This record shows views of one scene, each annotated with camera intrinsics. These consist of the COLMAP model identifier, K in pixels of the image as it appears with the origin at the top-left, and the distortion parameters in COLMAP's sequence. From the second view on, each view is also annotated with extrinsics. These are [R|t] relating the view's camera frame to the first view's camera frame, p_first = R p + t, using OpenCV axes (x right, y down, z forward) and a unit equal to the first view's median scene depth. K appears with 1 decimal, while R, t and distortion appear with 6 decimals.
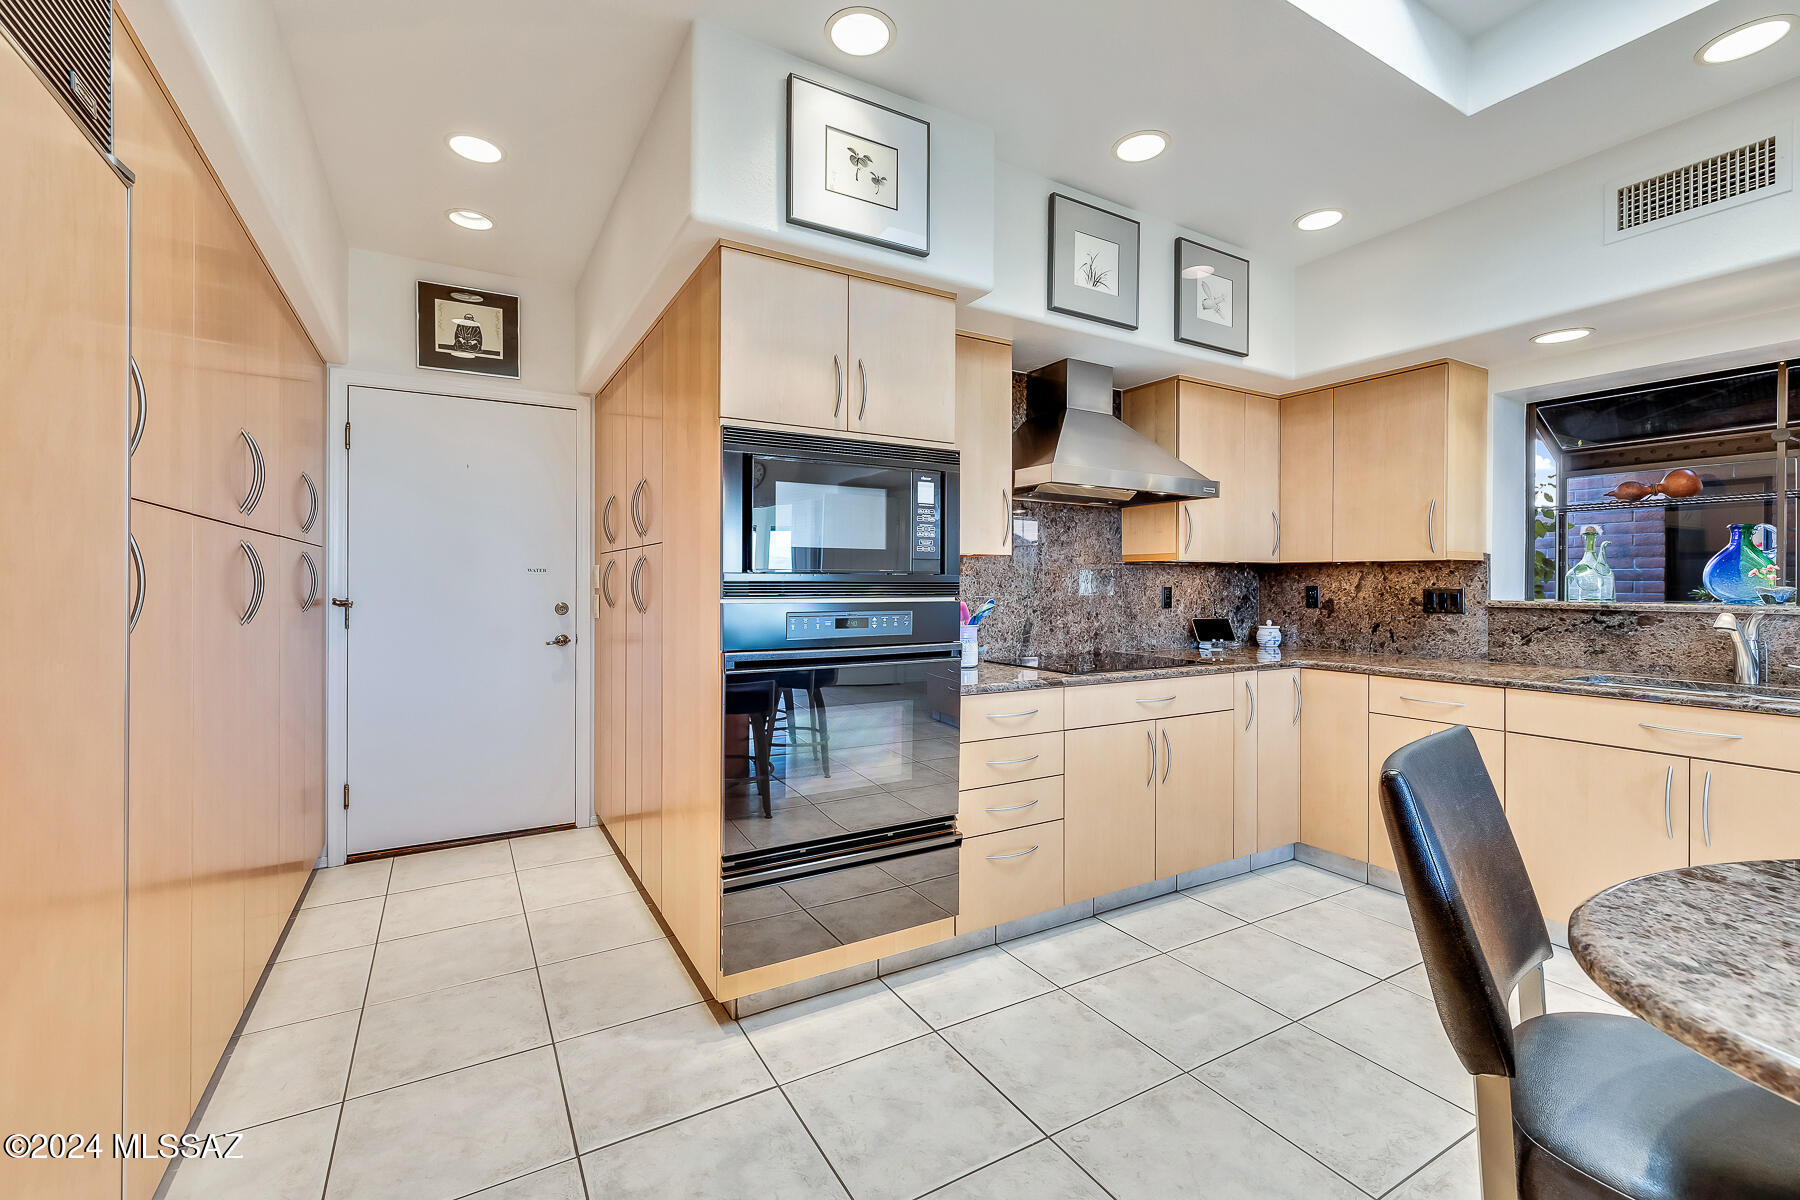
lens RADIAL K [[777.0, 0, 899.5], [0, 777.0, 577.5], [0, 0, 1]] dist [-0.000514, 0.000234]
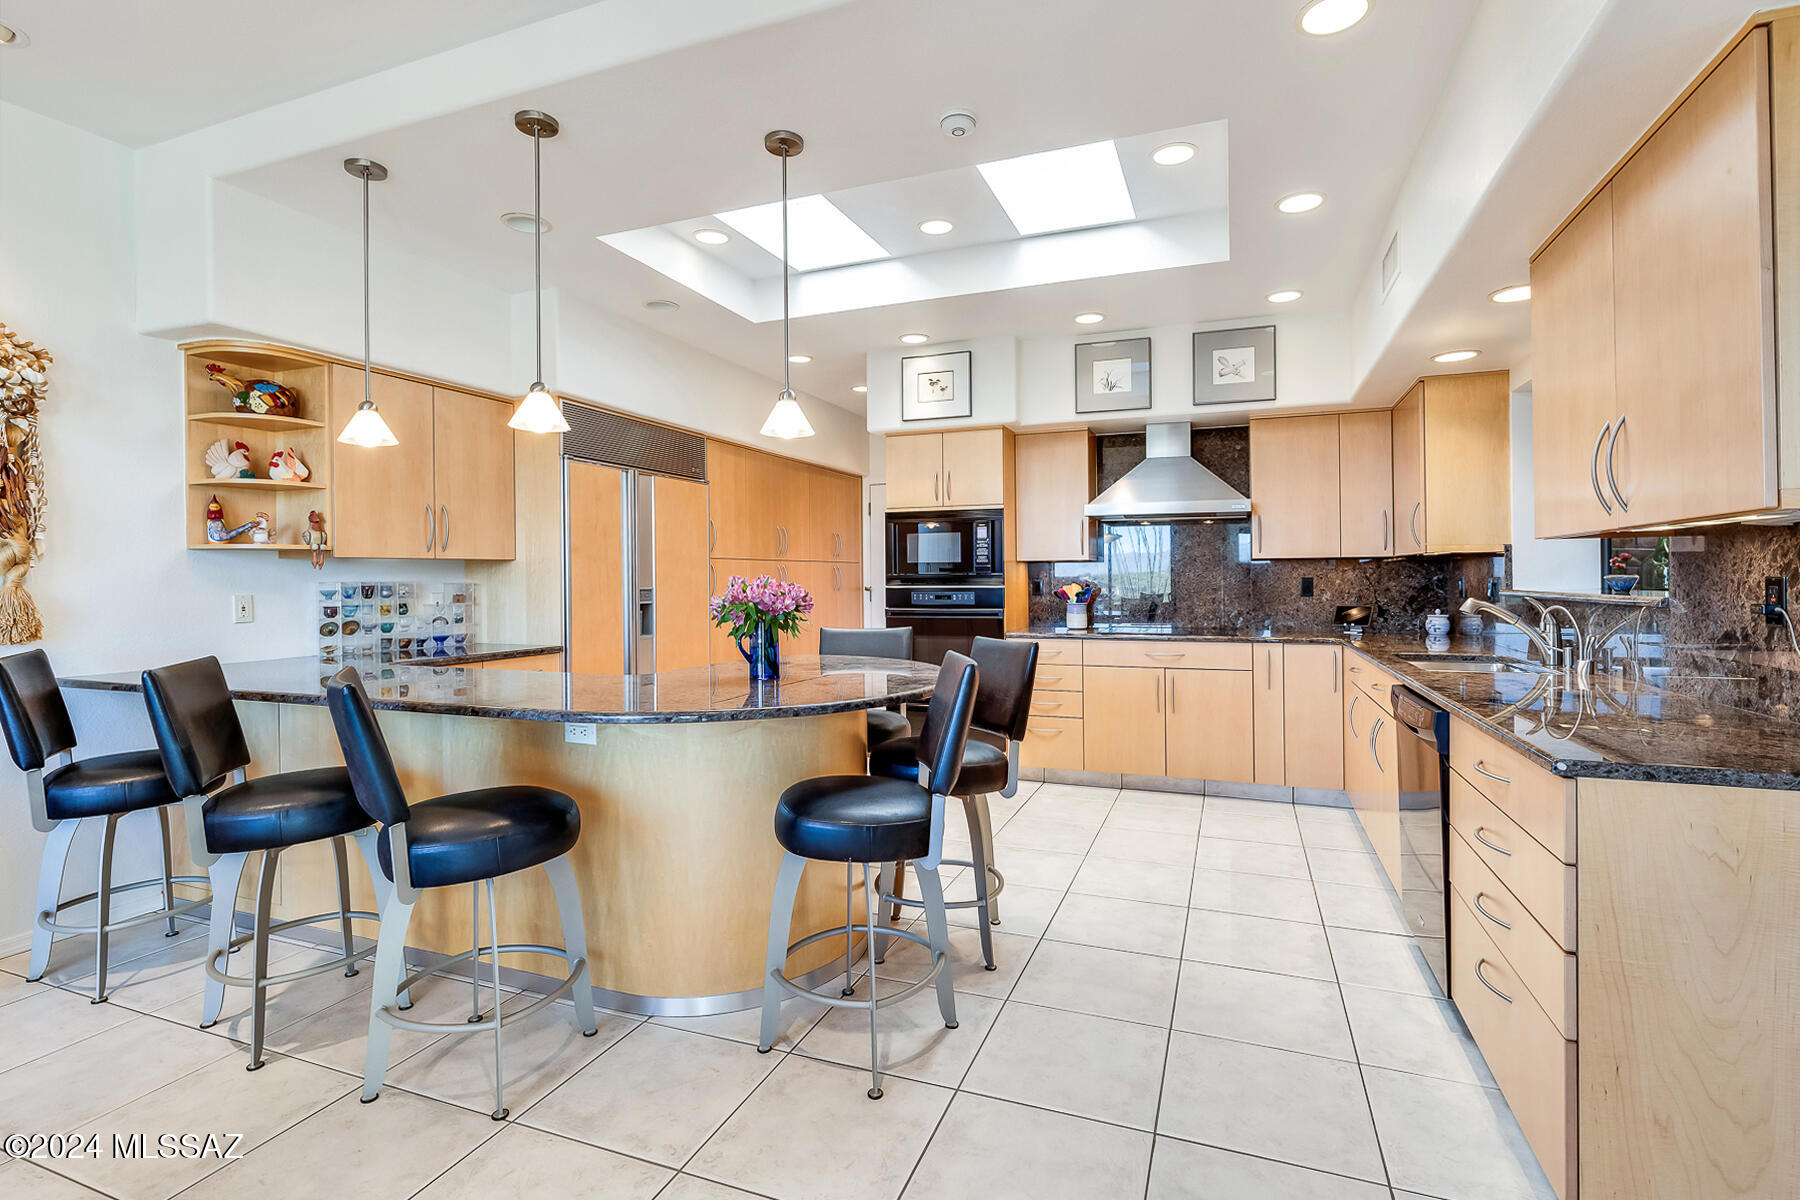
lens RADIAL K [[824.3, 0, 903.8], [0, 824.3, 582.5], [0, 0, 1]] dist [-0.003298, -0.000290]
pose [[0.621438, -0.003231, -0.783457, 1.521163], [0.013807, 0.999881, 0.006829, 0.001413], [0.783342, -0.015061, 0.621409, -0.450724]]
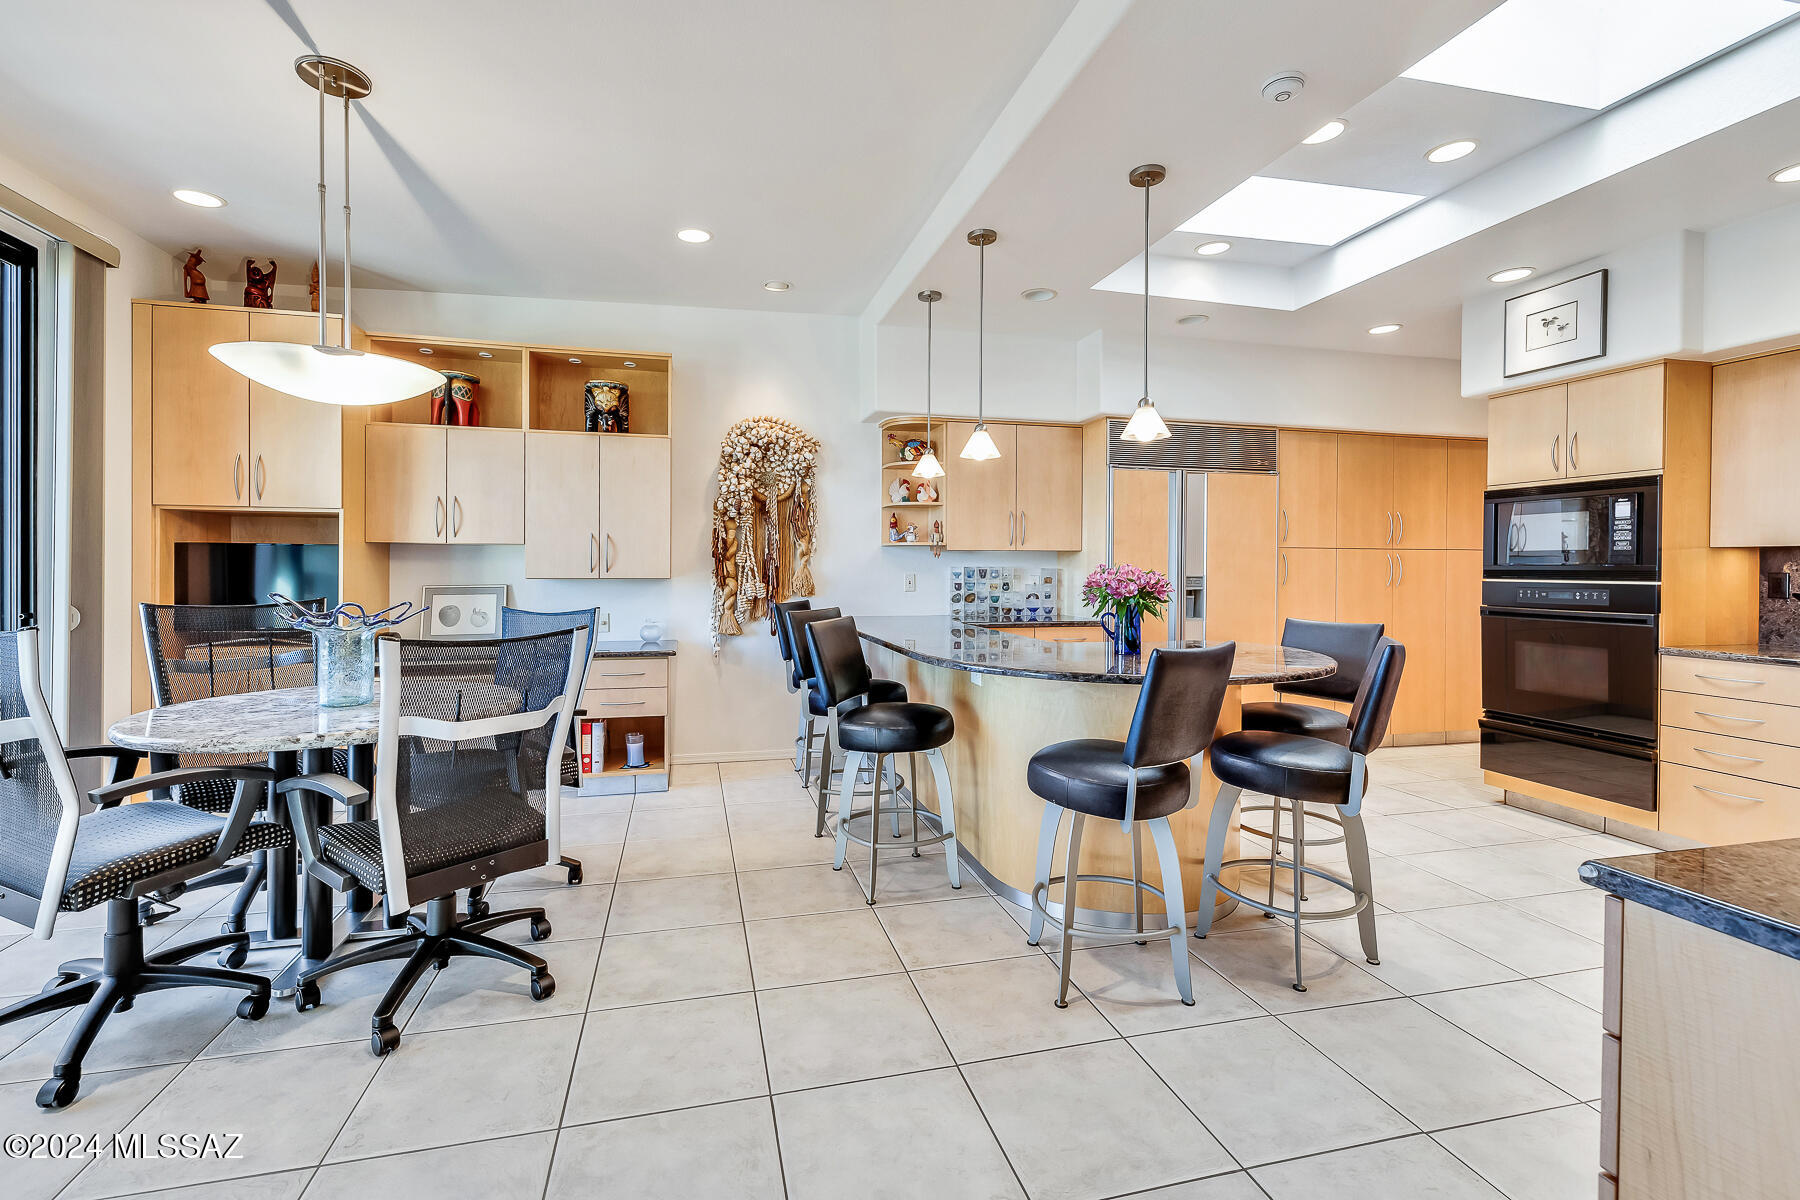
lens RADIAL K [[777.0, 0, 899.5], [0, 777.0, 577.5], [0, 0, 1]] dist [-0.000514, 0.000234]
pose [[-0.270686, 0.008925, -0.962626, 1.780230], [-0.000693, 0.999955, 0.009466, 0.006224], [0.962667, 0.003229, -0.270668, 0.081387]]
